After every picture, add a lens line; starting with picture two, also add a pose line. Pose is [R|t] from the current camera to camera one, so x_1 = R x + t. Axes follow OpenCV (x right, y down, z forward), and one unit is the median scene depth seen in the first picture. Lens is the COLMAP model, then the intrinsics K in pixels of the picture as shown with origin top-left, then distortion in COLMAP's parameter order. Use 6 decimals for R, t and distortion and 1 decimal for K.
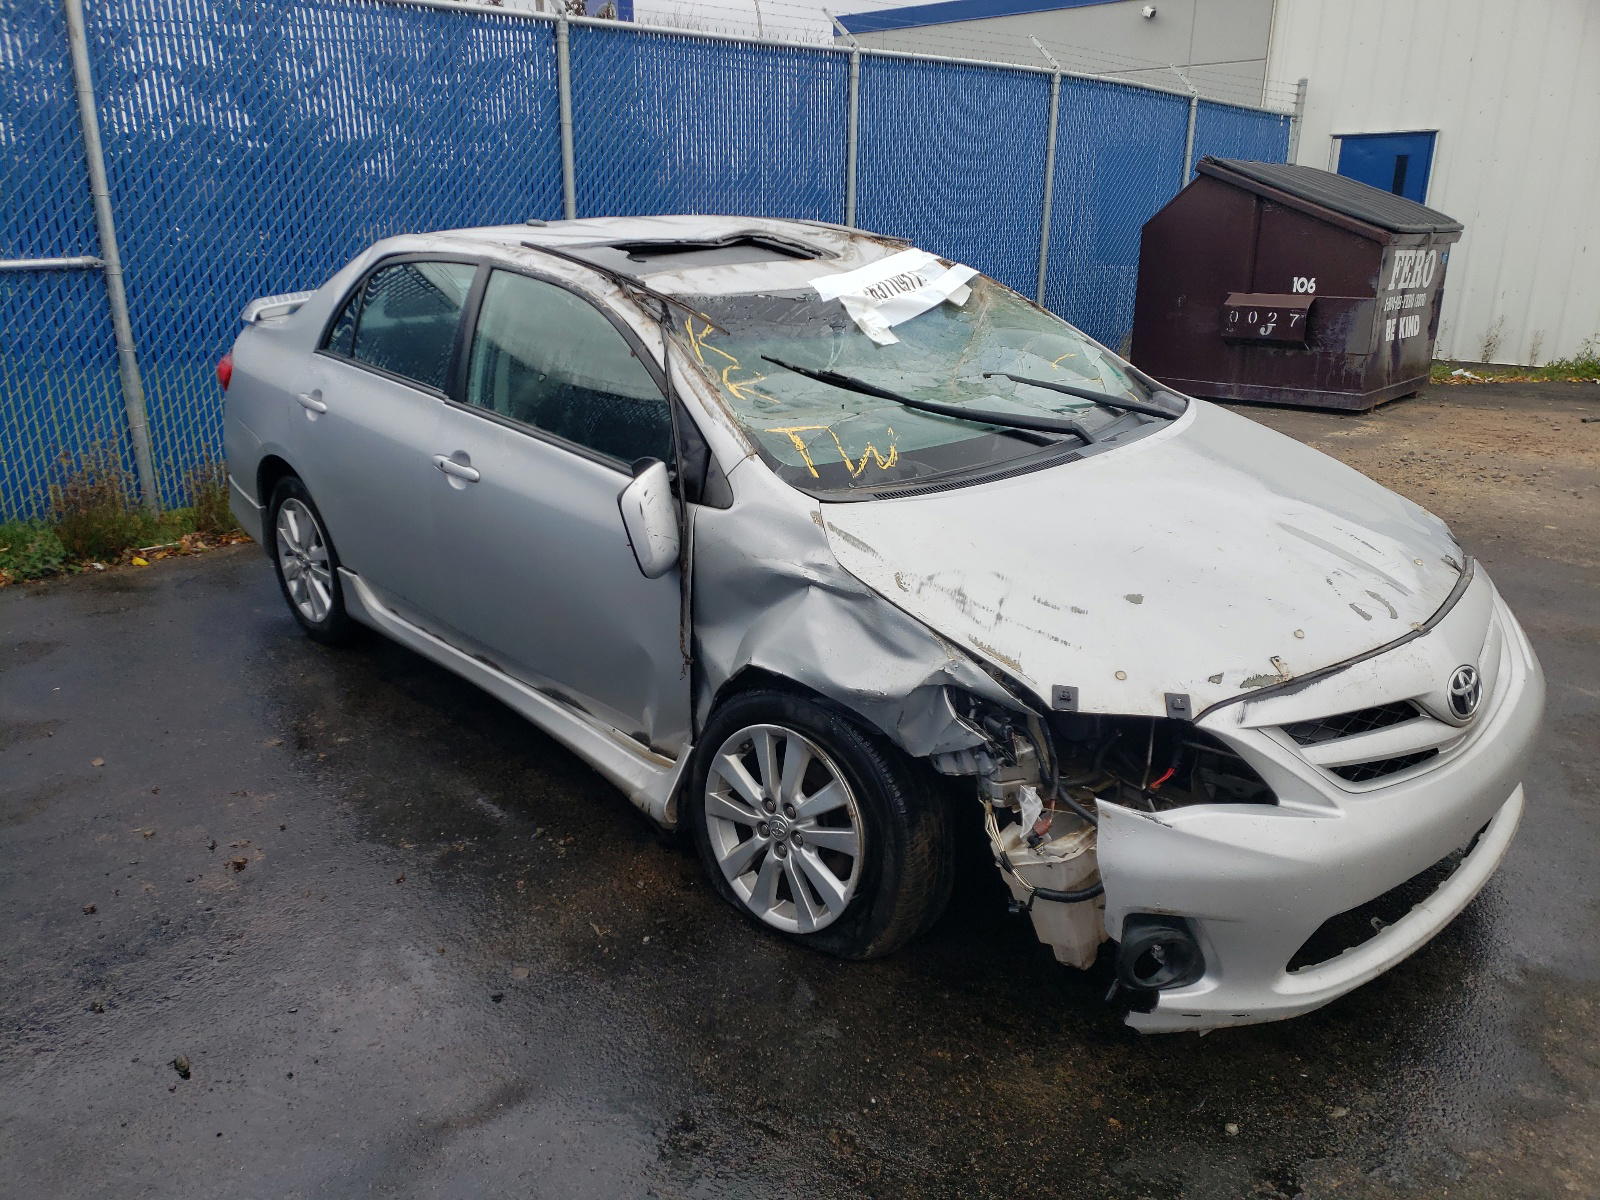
lens RADIAL K [[1198.9, 0, 804.3], [0, 1198.9, 599.1], [0, 0, 1]] dist [0.003213, -0.013255]
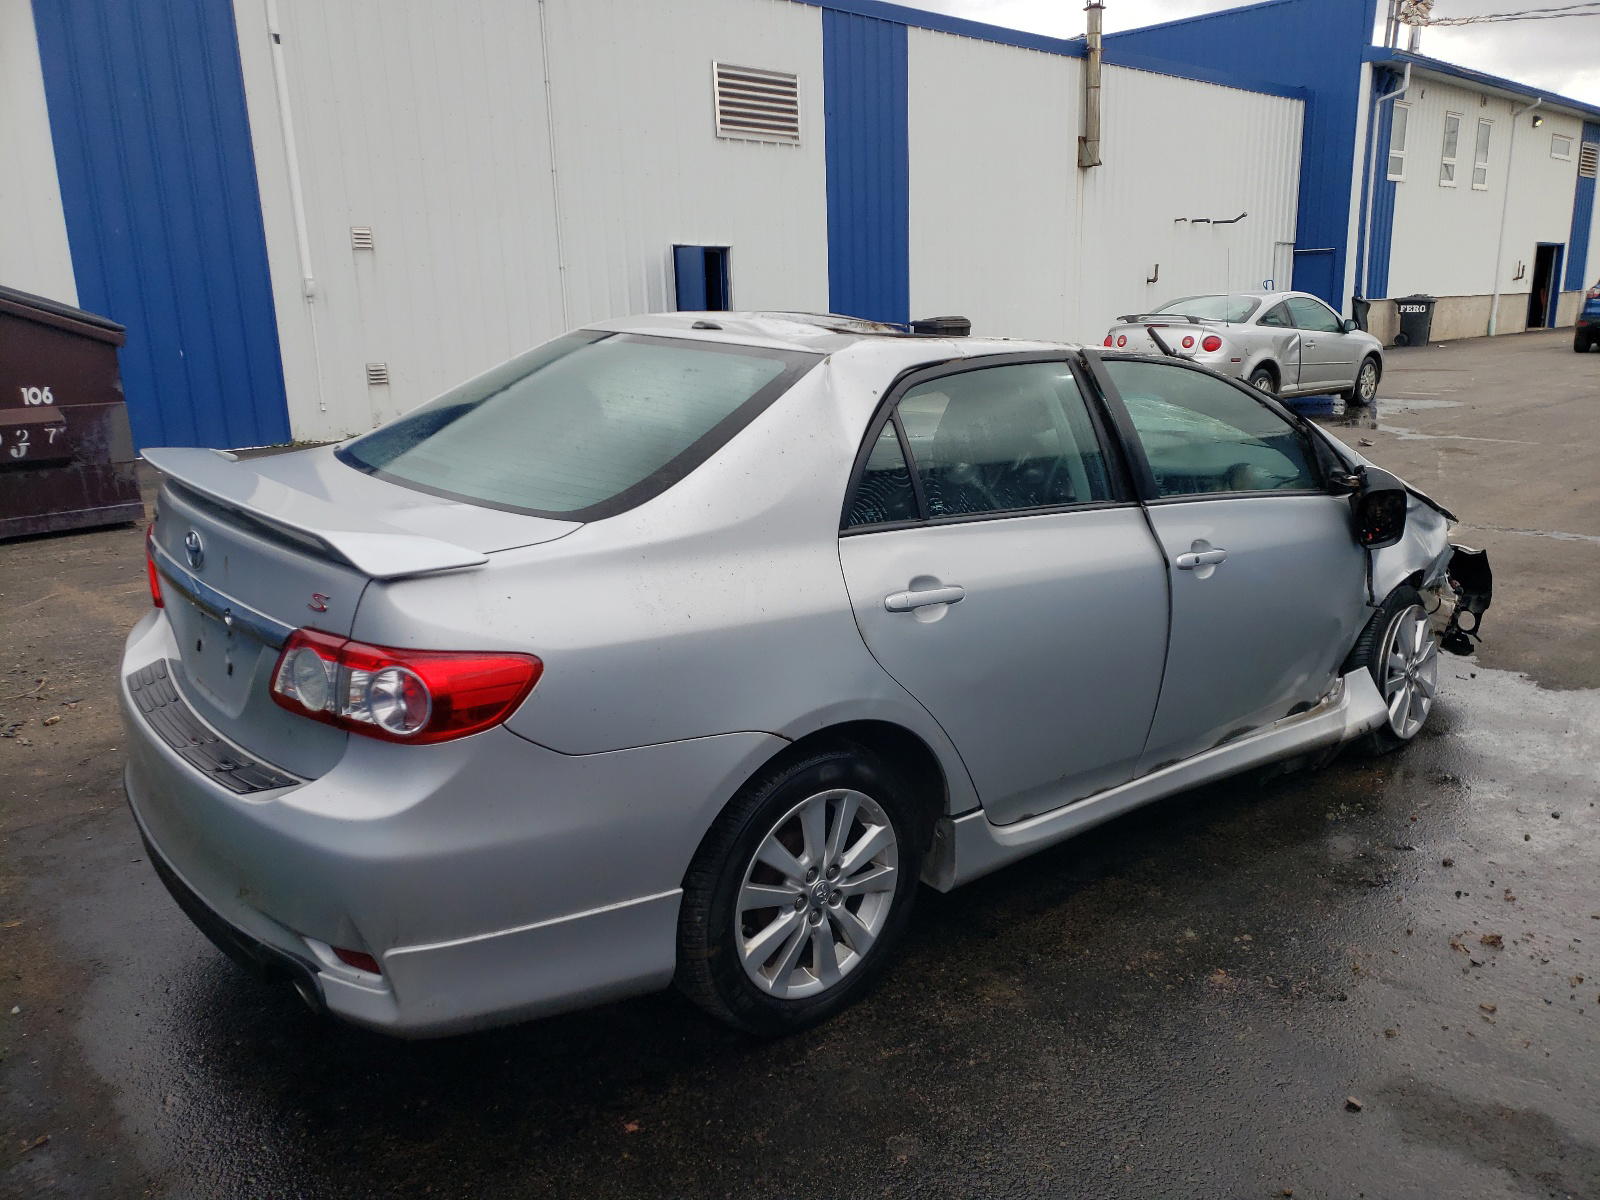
lens RADIAL K [[1198.9, 0, 806.4], [0, 1198.9, 602.8], [0, 0, 1]] dist [0.003213, -0.013255]
pose [[0.068513, -0.240972, 0.968111, -0.423152], [0.316085, 0.925642, 0.208031, -0.127641], [-0.946254, 0.291752, 0.139586, 0.395445]]
